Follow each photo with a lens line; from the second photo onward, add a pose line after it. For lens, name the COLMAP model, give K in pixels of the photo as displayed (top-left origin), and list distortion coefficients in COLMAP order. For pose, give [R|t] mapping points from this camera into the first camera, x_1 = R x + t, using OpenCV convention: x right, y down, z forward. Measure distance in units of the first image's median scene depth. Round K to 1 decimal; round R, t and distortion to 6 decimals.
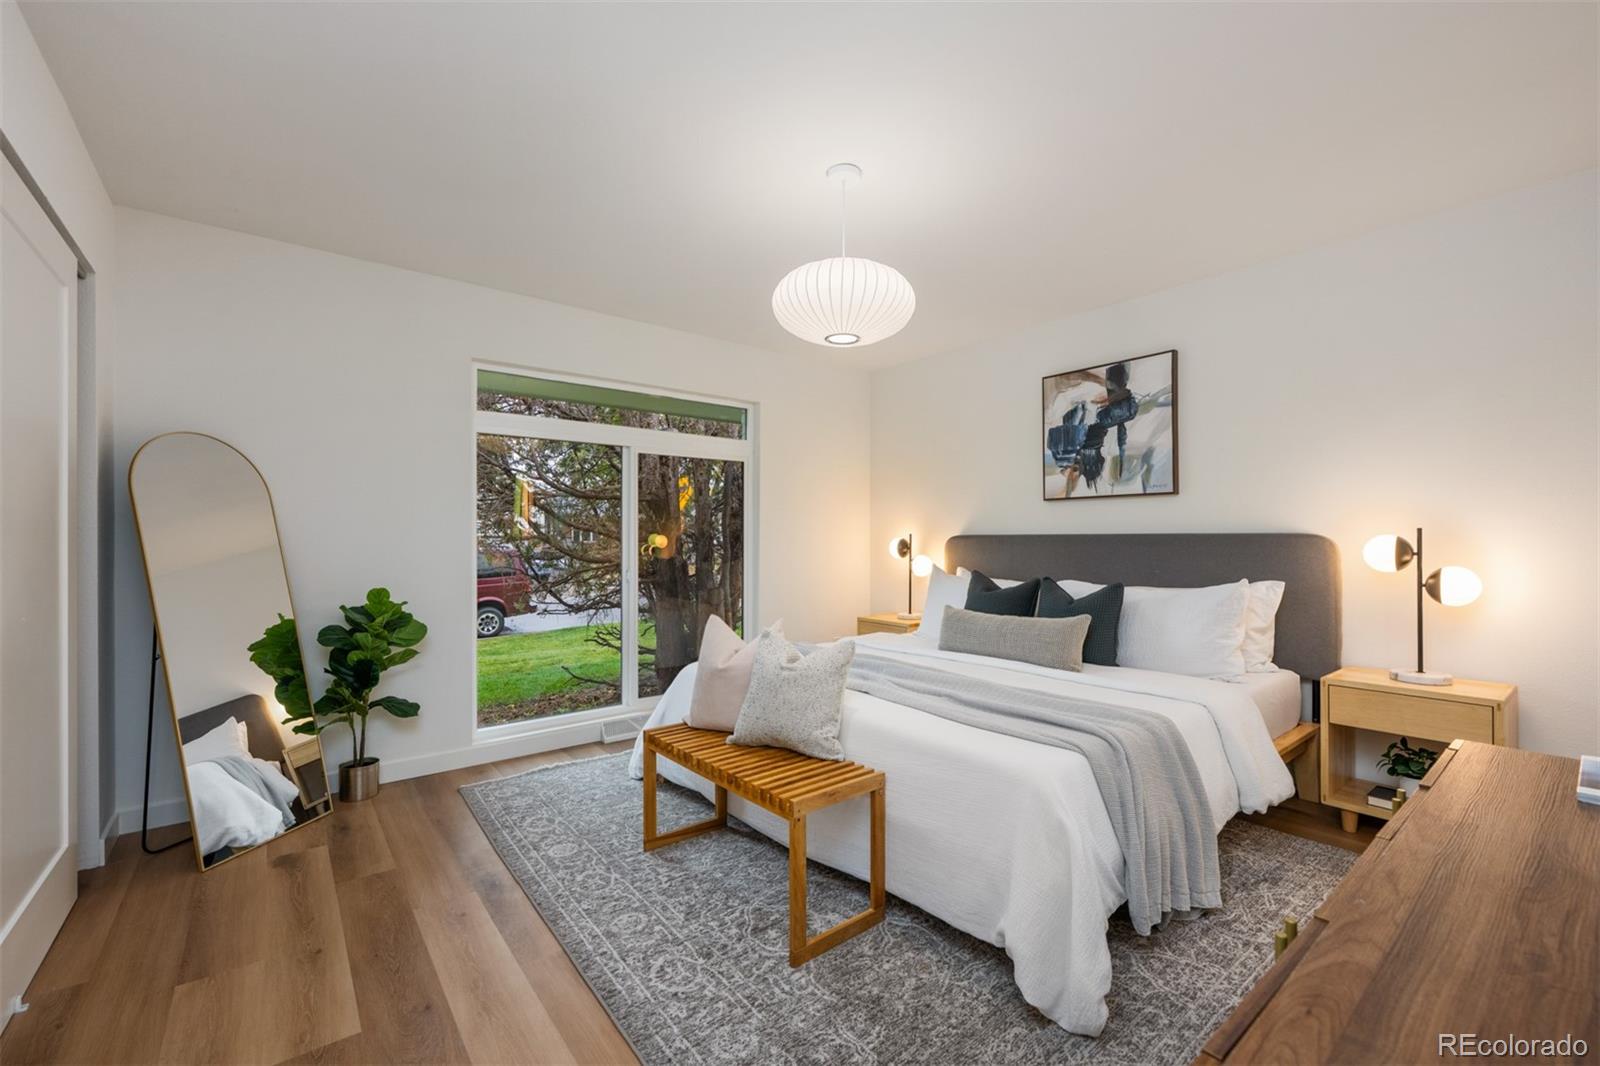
lens RADIAL K [[660.8, 0, 800.0], [0, 660.8, 533.0], [0, 0, 1]] dist [0.000033, -0.000045]
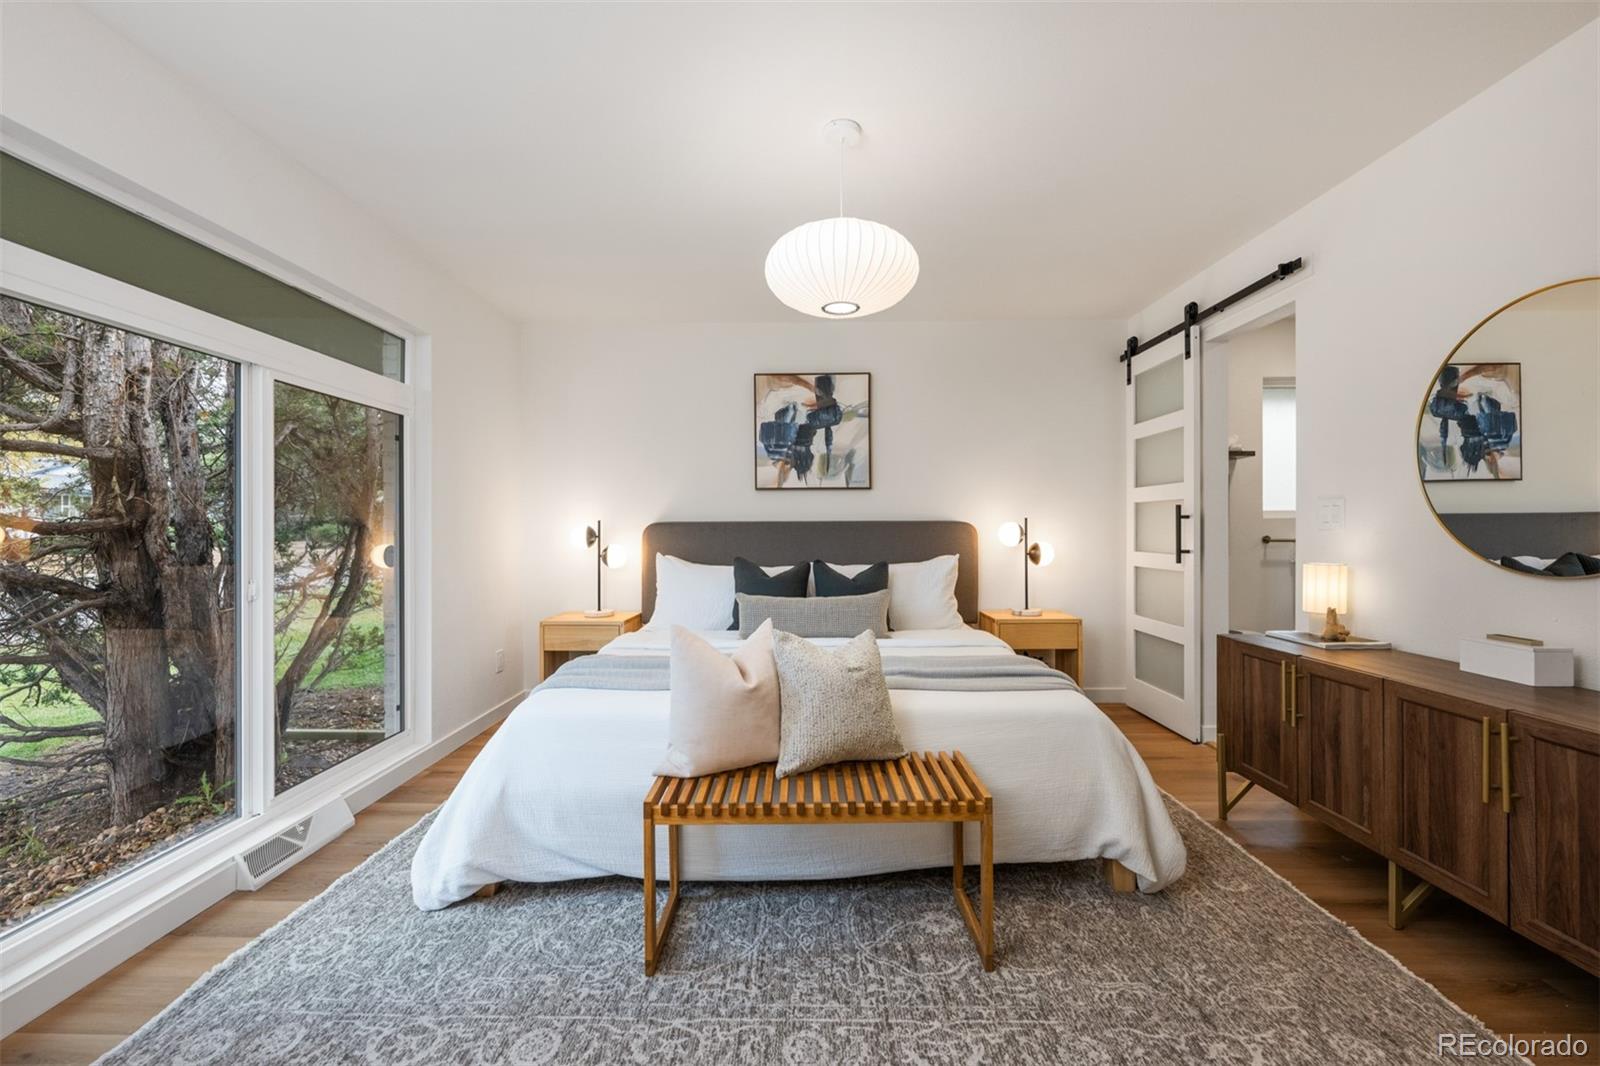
lens RADIAL K [[661.9, 0, 799.0], [0, 661.9, 524.4], [0, 0, 1]] dist [-0.000919, -0.000011]
pose [[0.631901, 0.001718, 0.775048, -0.452071], [-0.004126, 0.999991, 0.001147, 0.005837], [-0.775038, -0.003923, 0.631902, 0.299339]]
